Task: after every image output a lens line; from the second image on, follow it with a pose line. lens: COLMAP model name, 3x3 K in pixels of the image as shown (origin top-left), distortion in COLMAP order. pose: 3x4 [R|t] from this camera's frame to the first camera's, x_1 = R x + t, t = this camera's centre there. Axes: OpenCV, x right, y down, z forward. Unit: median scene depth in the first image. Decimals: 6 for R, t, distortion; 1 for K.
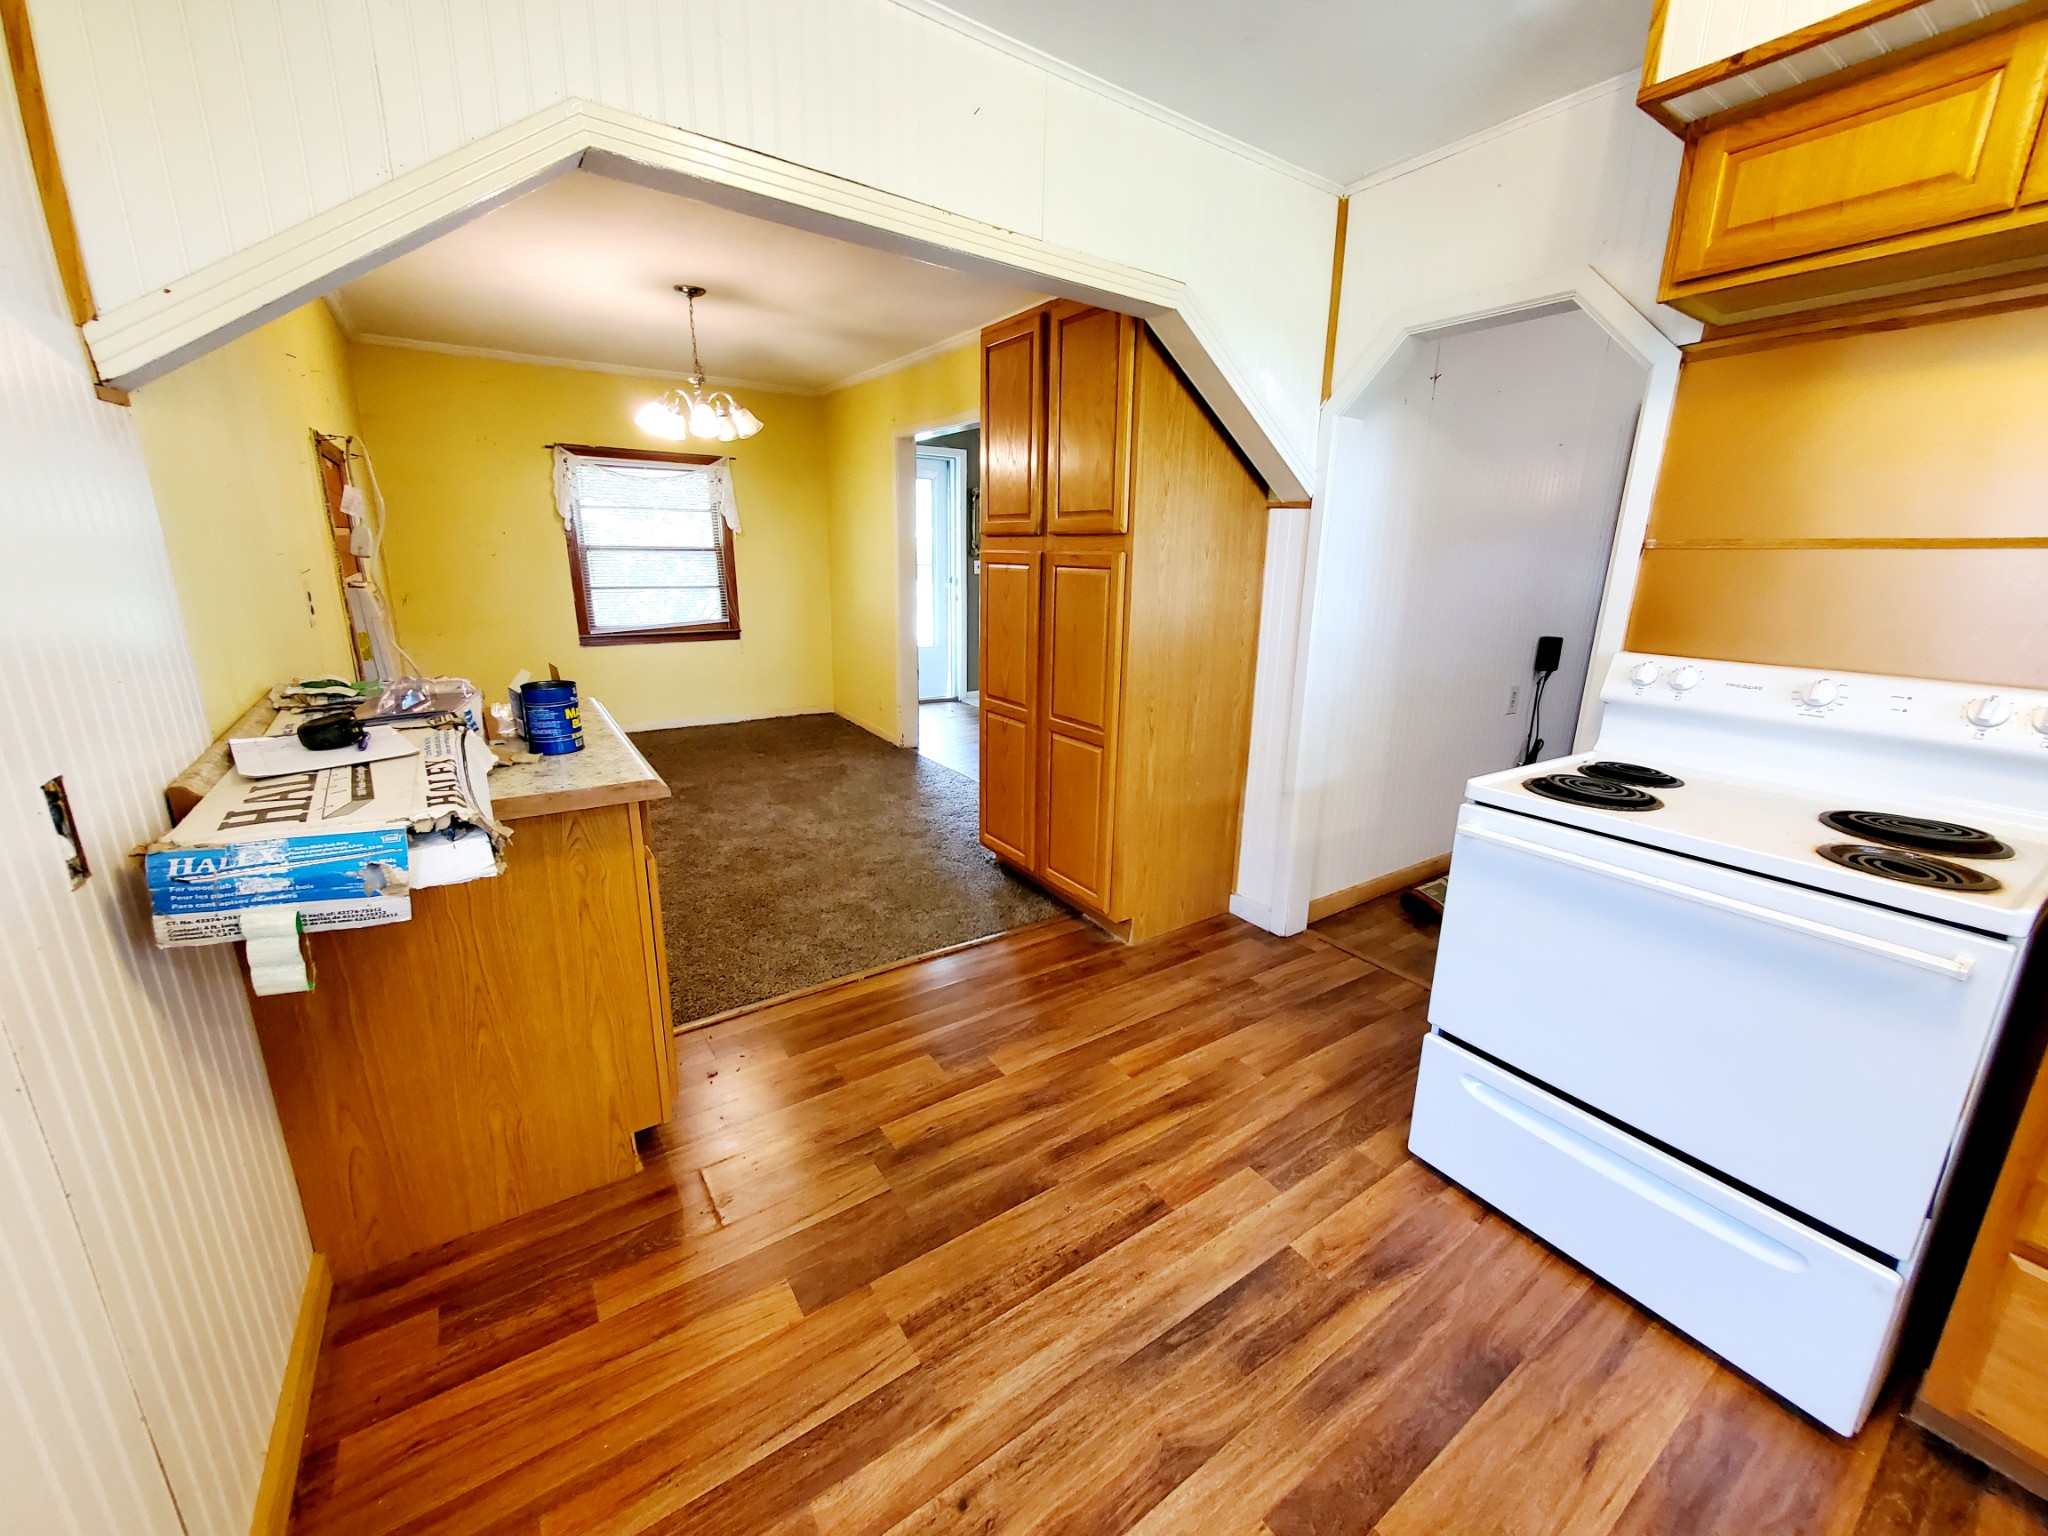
lens RADIAL K [[810.1, 0, 1051.8], [0, 810.1, 763.5], [0, 0, 1]] dist [0.004709, -0.000345]
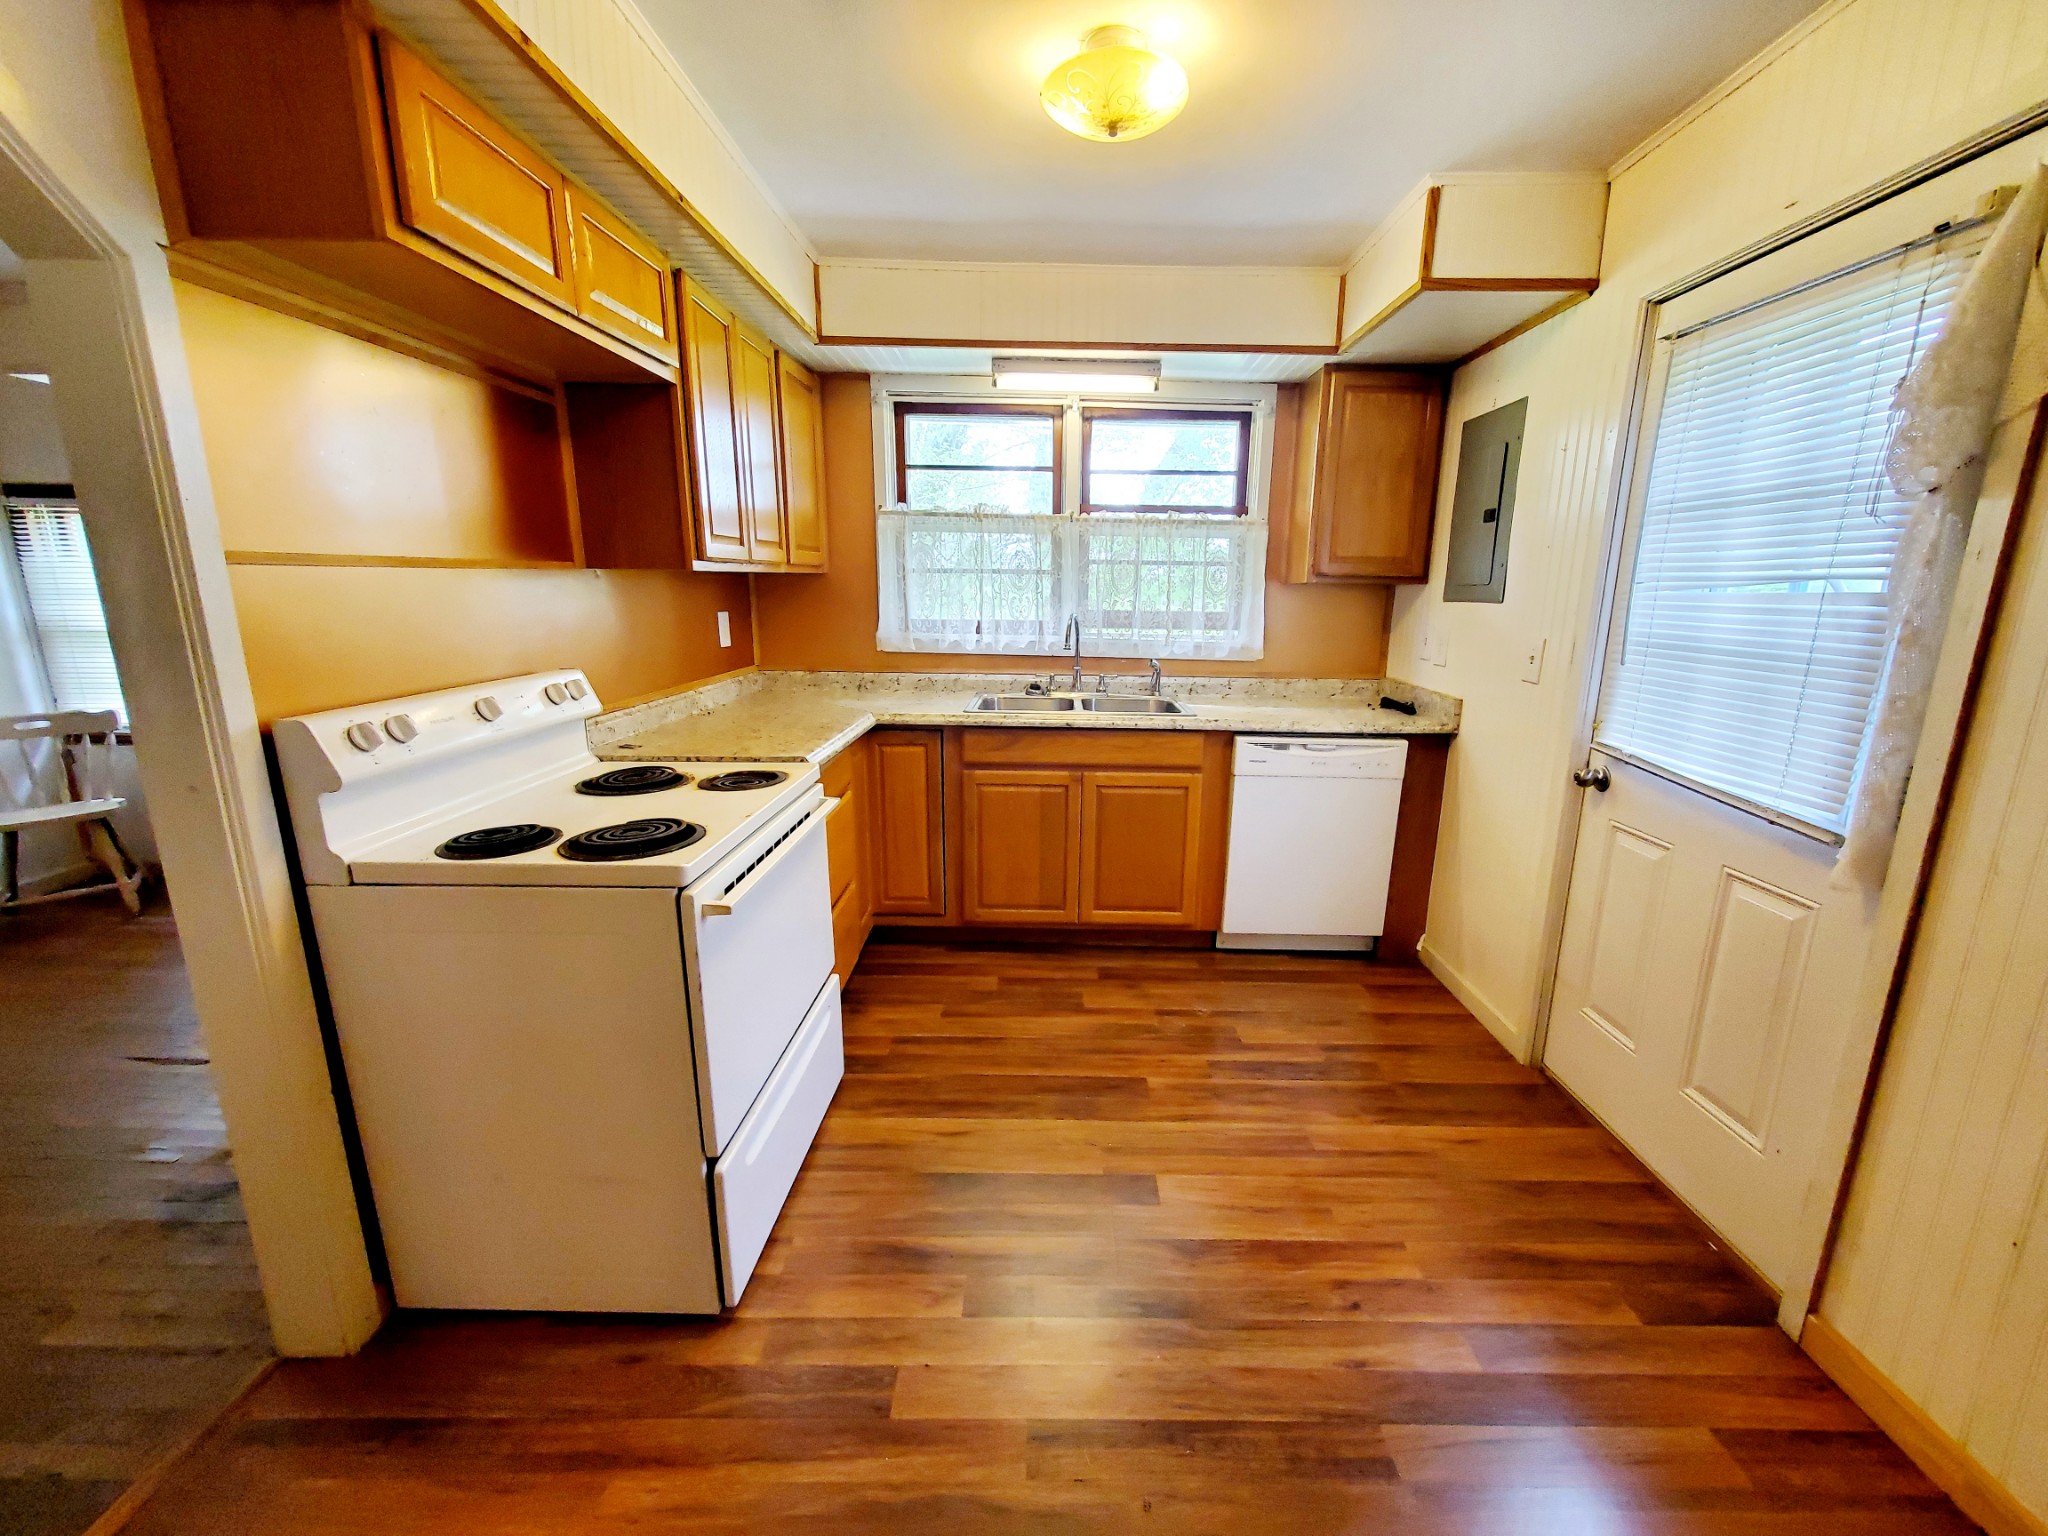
lens RADIAL K [[807.9, 0, 1052.2], [0, 807.9, 765.0], [0, 0, 1]] dist [-0.001740, -0.000135]
pose [[-0.818208, -0.157202, 0.553013, -0.190071], [0.115371, 0.897430, 0.425804, -0.329670], [-0.563228, 0.412198, -0.716148, 1.199174]]
